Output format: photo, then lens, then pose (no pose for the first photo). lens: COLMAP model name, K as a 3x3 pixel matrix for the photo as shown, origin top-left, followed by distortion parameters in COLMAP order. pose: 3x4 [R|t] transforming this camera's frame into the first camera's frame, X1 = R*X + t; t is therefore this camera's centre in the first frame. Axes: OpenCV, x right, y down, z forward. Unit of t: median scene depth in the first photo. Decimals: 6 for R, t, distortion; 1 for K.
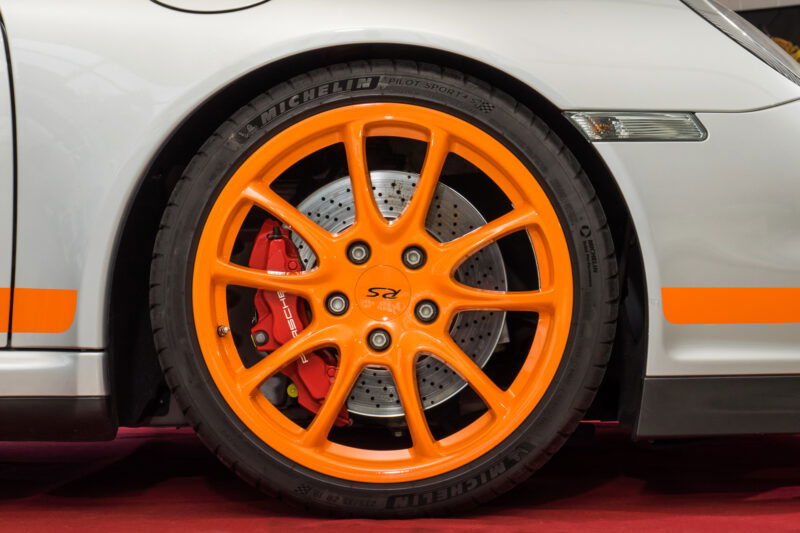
lens RADIAL K [[2206.6, 0, 396.2], [0, 2206.6, 264.5], [0, 0, 1]] dist [0.307988, 0.000000]
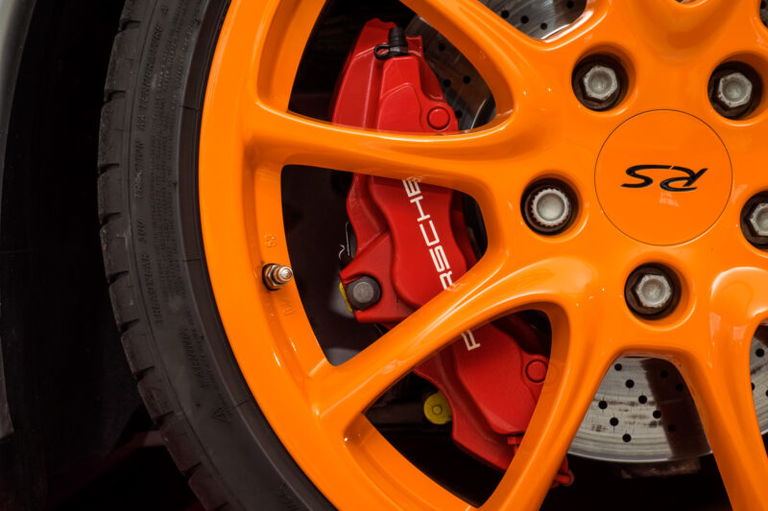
lens RADIAL K [[1230.4, 0, 385.5], [0, 1230.4, 256.1], [0, 0, 1]] dist [-0.023447, 0.000000]
pose [[0.999727, -0.017927, 0.015004, -0.061253], [0.017652, 0.999677, 0.018271, 0.022383], [-0.015327, -0.018001, 0.999720, 0.770712]]
